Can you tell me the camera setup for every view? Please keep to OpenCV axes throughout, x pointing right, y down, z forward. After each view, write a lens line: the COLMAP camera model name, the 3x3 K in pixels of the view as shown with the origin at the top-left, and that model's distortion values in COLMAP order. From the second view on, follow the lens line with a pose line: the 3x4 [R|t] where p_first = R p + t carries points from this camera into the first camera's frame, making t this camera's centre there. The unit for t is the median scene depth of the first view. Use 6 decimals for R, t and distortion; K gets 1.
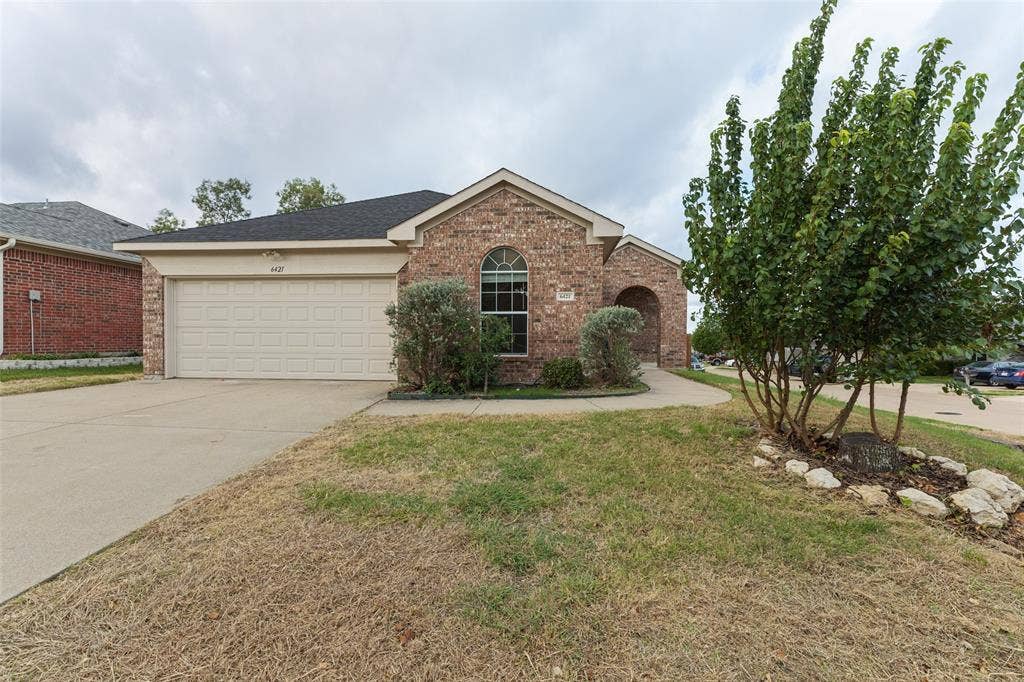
lens RADIAL K [[465.3, 0, 512.2], [0, 465.3, 343.6], [0, 0, 1]] dist [0.007621, 0.000906]
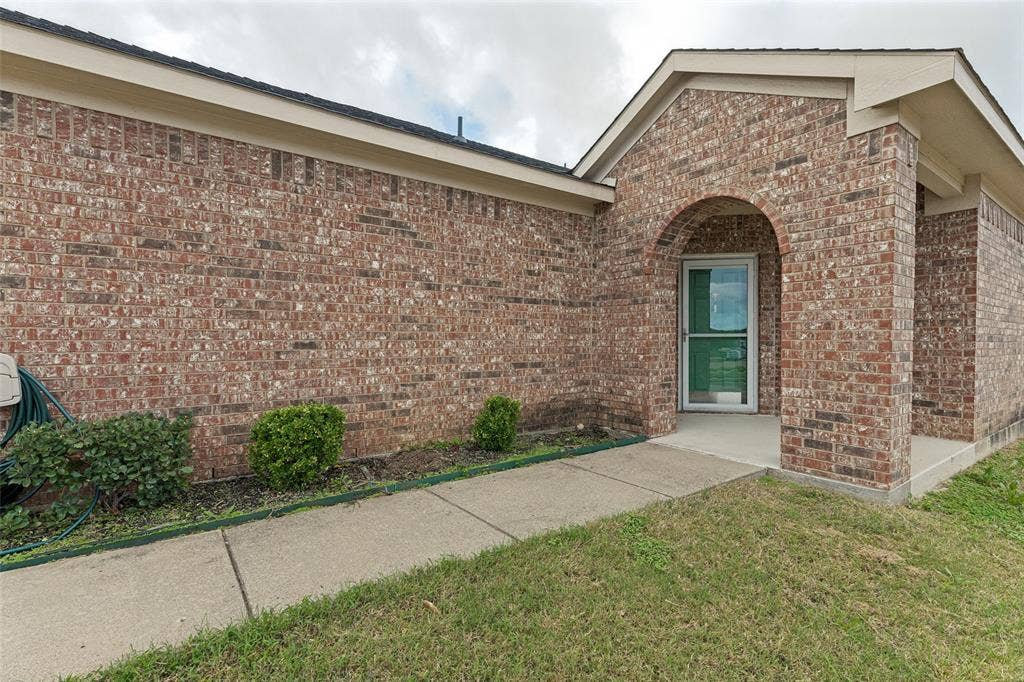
lens RADIAL K [[465.3, 0, 511.9], [0, 465.3, 342.9], [0, 0, 1]] dist [0.007621, 0.000906]
pose [[0.644698, -0.001549, -0.764436, 0.427797], [0.004907, 0.999986, 0.002112, -0.025458], [0.764422, -0.005113, 0.644696, 0.685069]]
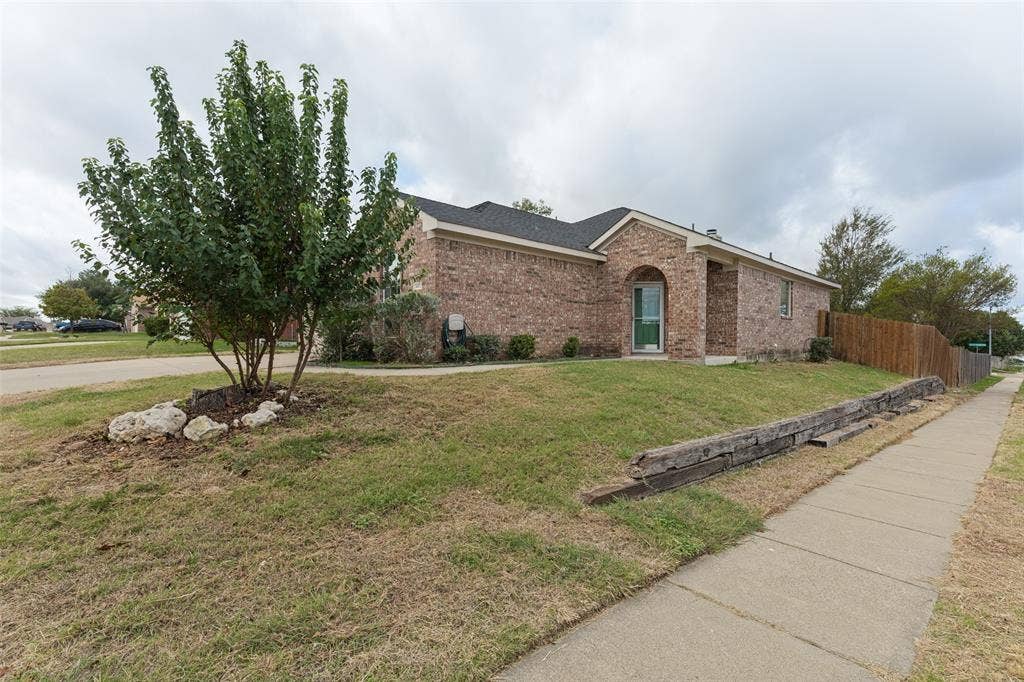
lens RADIAL K [[465.3, 0, 510.7], [0, 465.3, 341.9], [0, 0, 1]] dist [0.007621, 0.000906]
pose [[0.745733, -0.000651, -0.666245, 0.667458], [0.002741, 0.999994, 0.002092, 0.018080], [0.666239, -0.003386, 0.745730, 0.169258]]
